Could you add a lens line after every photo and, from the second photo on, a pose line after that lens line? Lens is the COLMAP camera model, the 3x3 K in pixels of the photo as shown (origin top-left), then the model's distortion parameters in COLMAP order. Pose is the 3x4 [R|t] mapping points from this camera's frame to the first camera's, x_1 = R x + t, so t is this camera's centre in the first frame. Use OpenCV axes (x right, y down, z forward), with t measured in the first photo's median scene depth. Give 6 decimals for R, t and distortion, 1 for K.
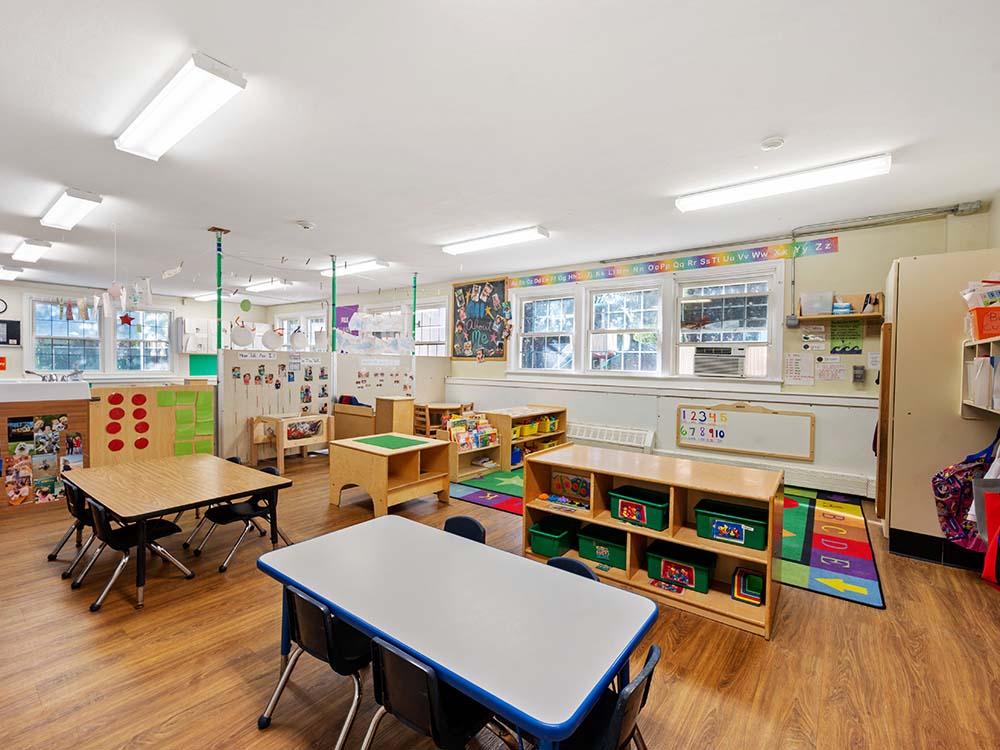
lens RADIAL K [[447.2, 0, 499.9], [0, 447.2, 375.2], [0, 0, 1]] dist [0.003086, -0.000098]
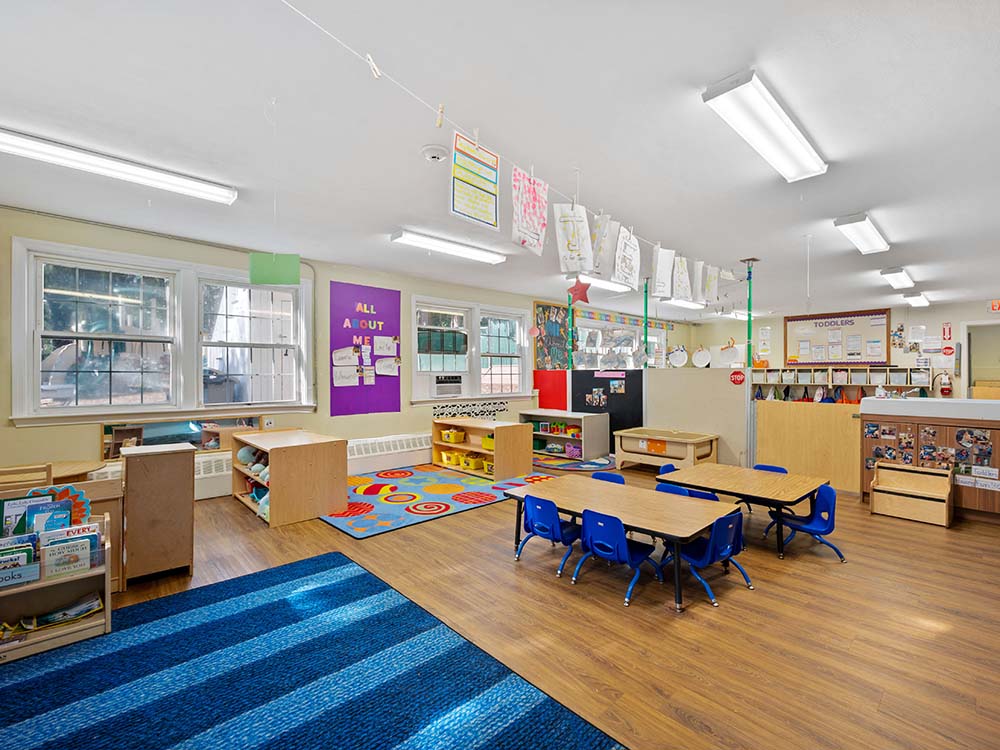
lens RADIAL K [[447.2, 0, 498.0], [0, 447.2, 375.7], [0, 0, 1]] dist [0.003086, -0.000098]
pose [[0.179856, -0.019988, 0.983490, -1.198439], [0.026880, 0.999520, 0.015398, -0.048291], [-0.983326, 0.023666, 0.180307, 0.932976]]
